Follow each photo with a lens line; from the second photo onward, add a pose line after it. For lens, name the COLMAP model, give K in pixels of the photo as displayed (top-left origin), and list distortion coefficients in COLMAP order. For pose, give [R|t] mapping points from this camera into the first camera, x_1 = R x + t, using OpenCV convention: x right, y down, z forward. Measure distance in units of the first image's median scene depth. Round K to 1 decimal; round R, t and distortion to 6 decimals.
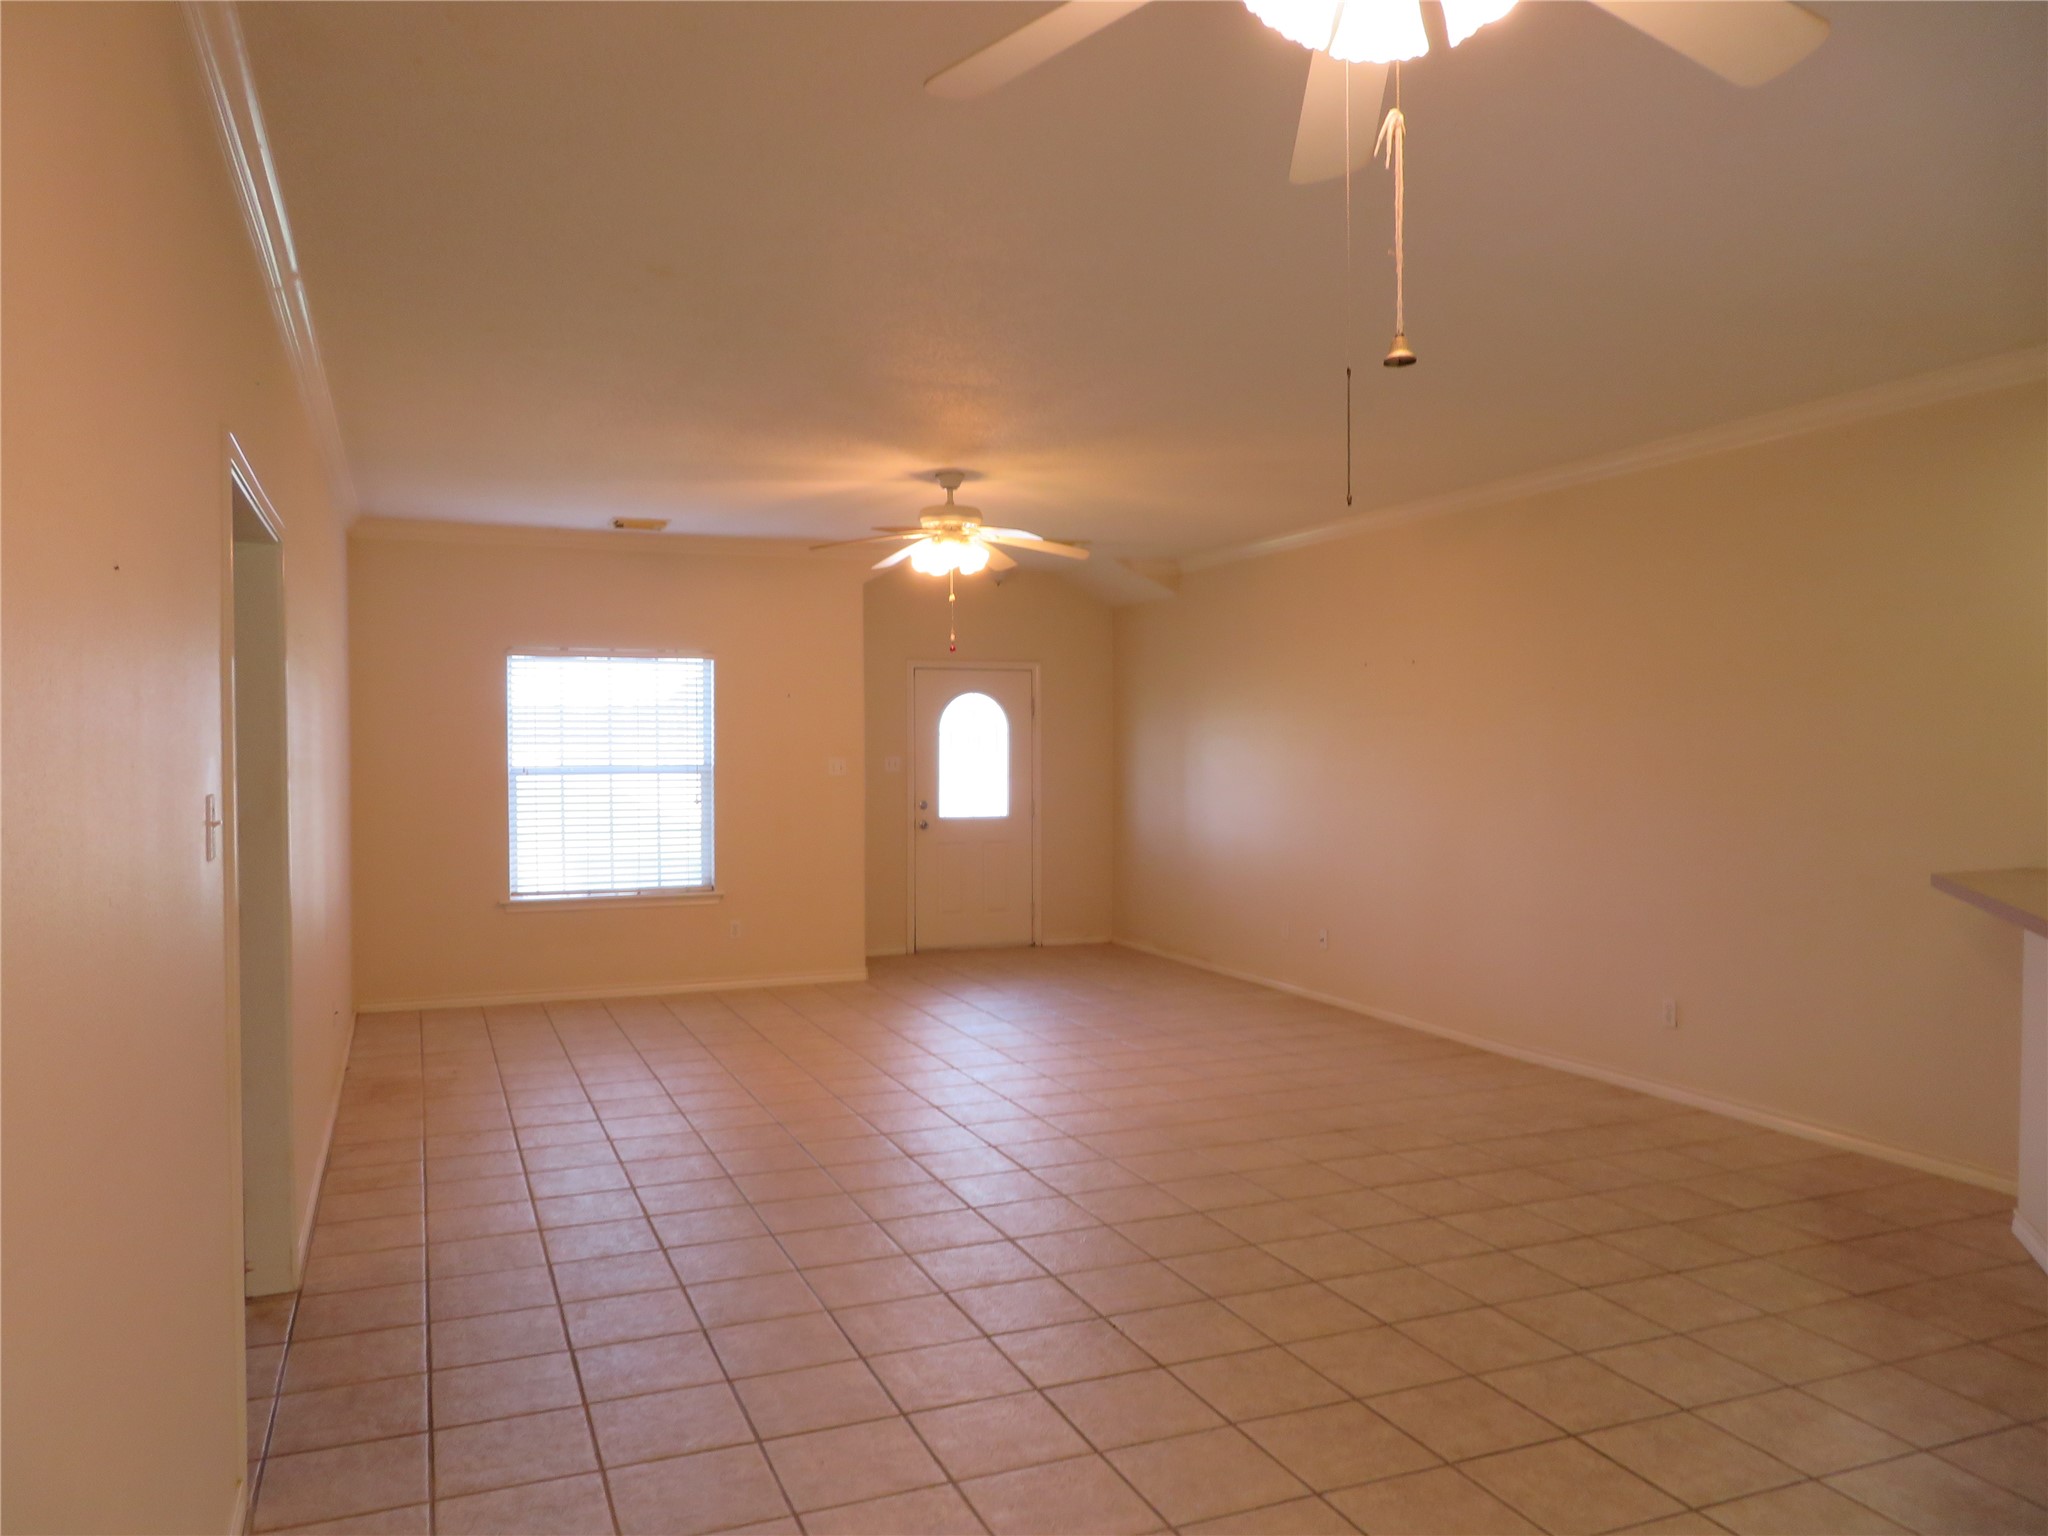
lens RADIAL K [[1466.2, 0, 1024.0], [0, 1466.2, 768.0], [0, 0, 1]] dist [-0.005150, 0.000239]
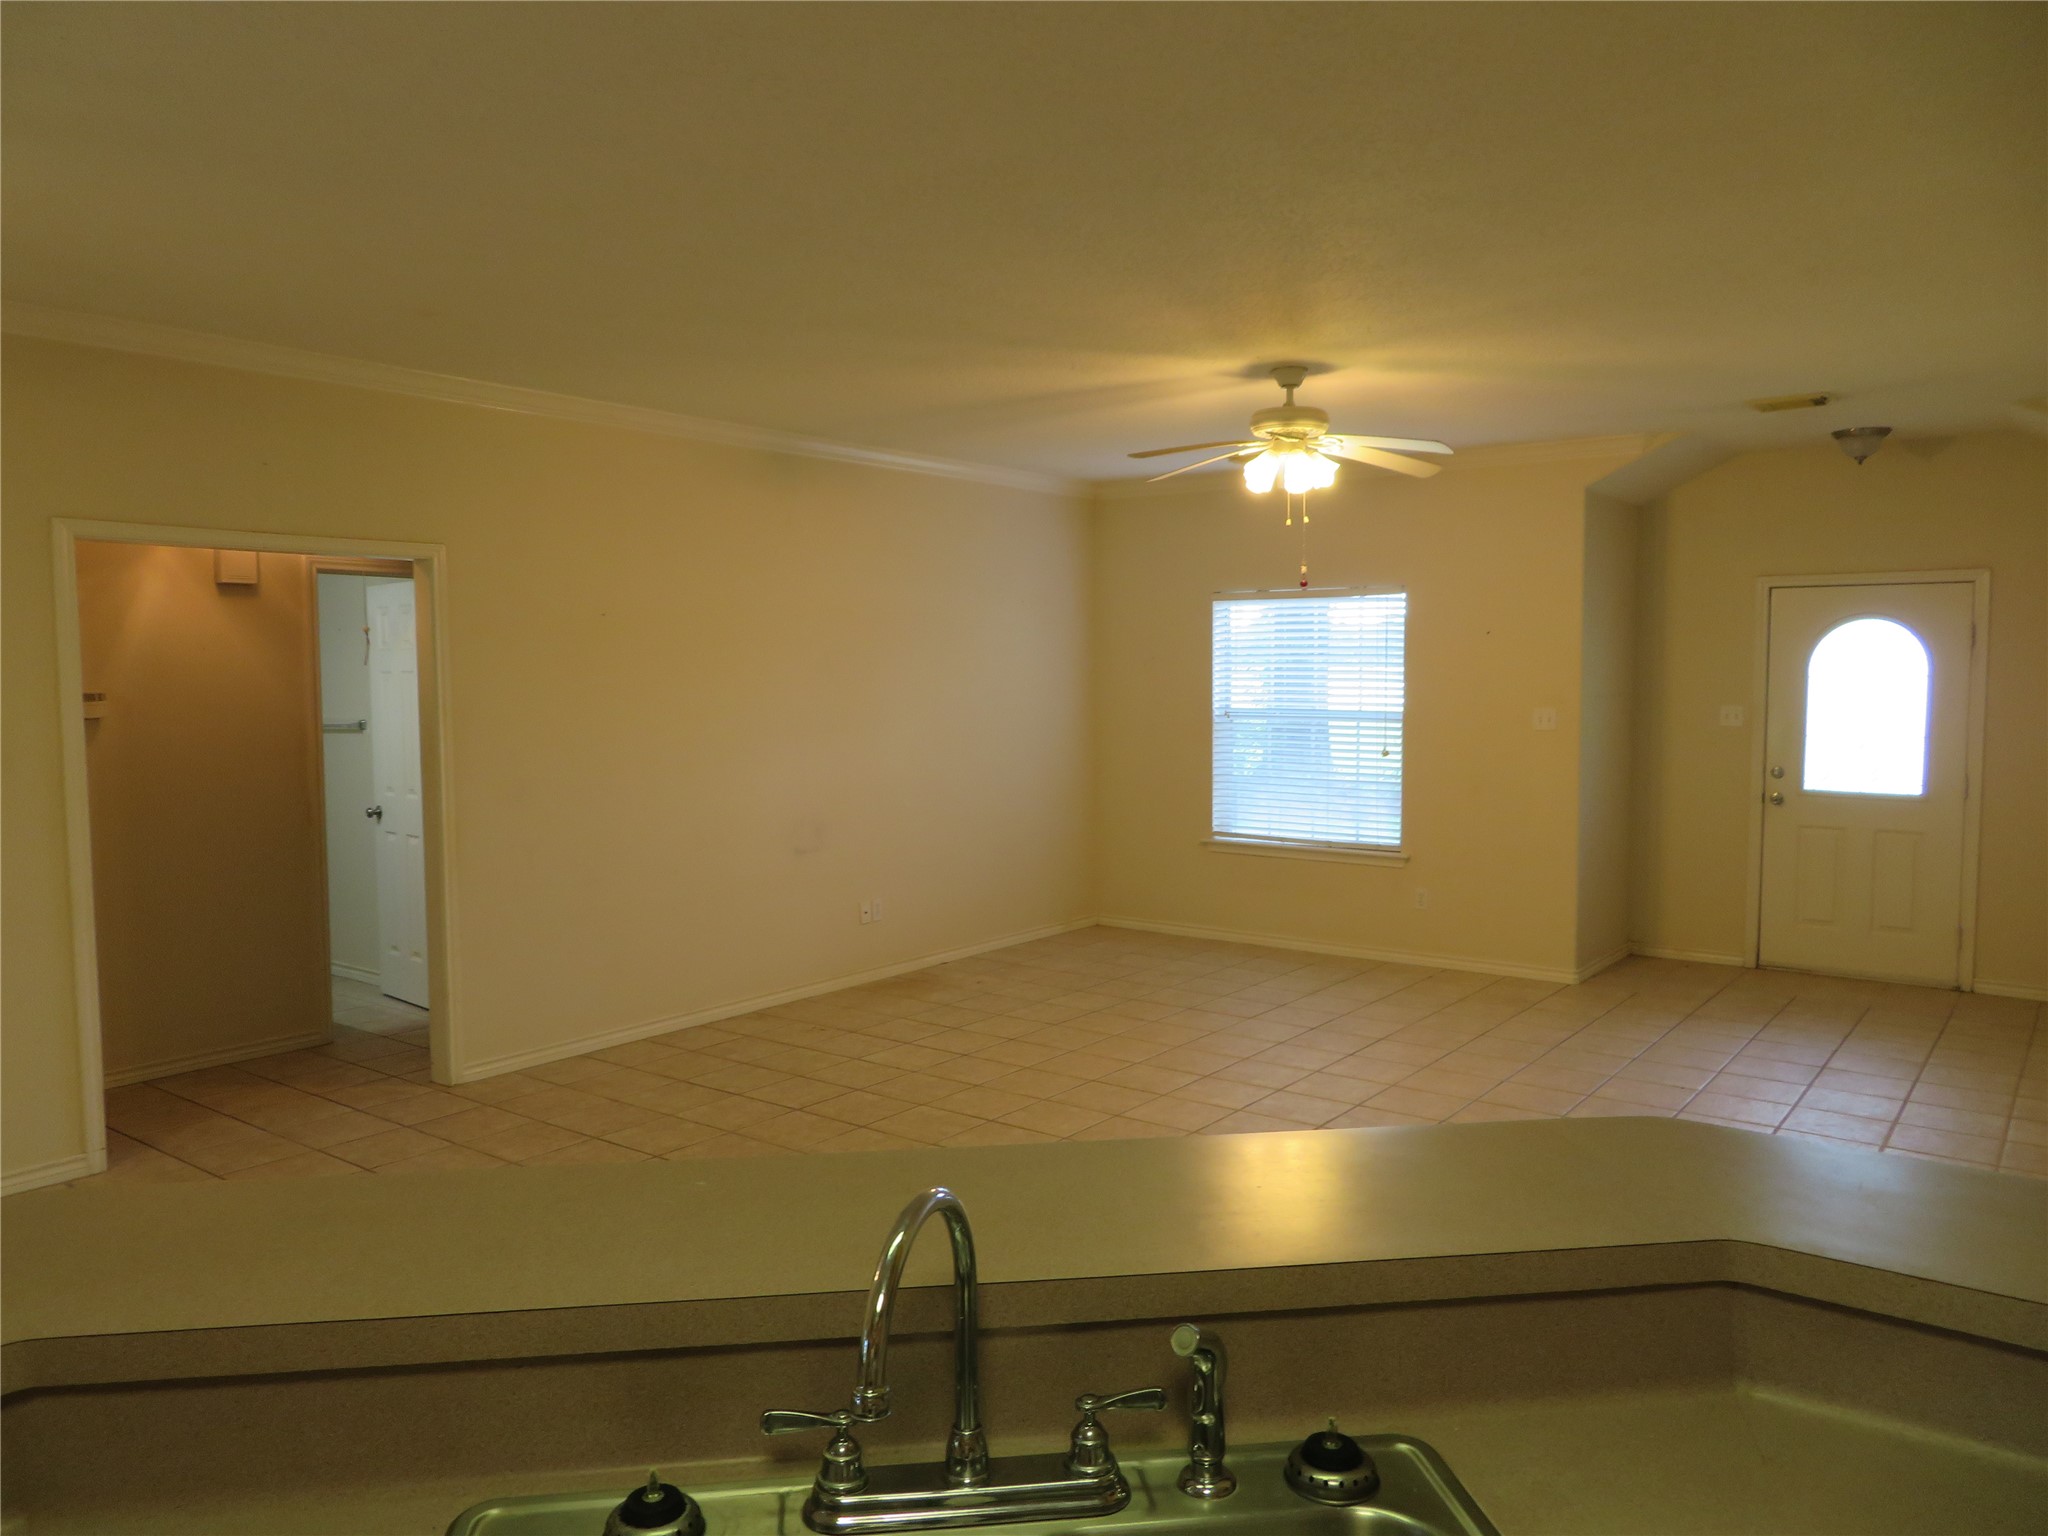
lens RADIAL K [[1466.2, 0, 1024.0], [0, 1466.2, 768.0], [0, 0, 1]] dist [-0.005150, 0.000239]
pose [[0.496629, 0.060929, -0.865822, 0.449993], [-0.012695, 0.997936, 0.062944, -0.022032], [0.867870, -0.020268, 0.496378, 0.353669]]
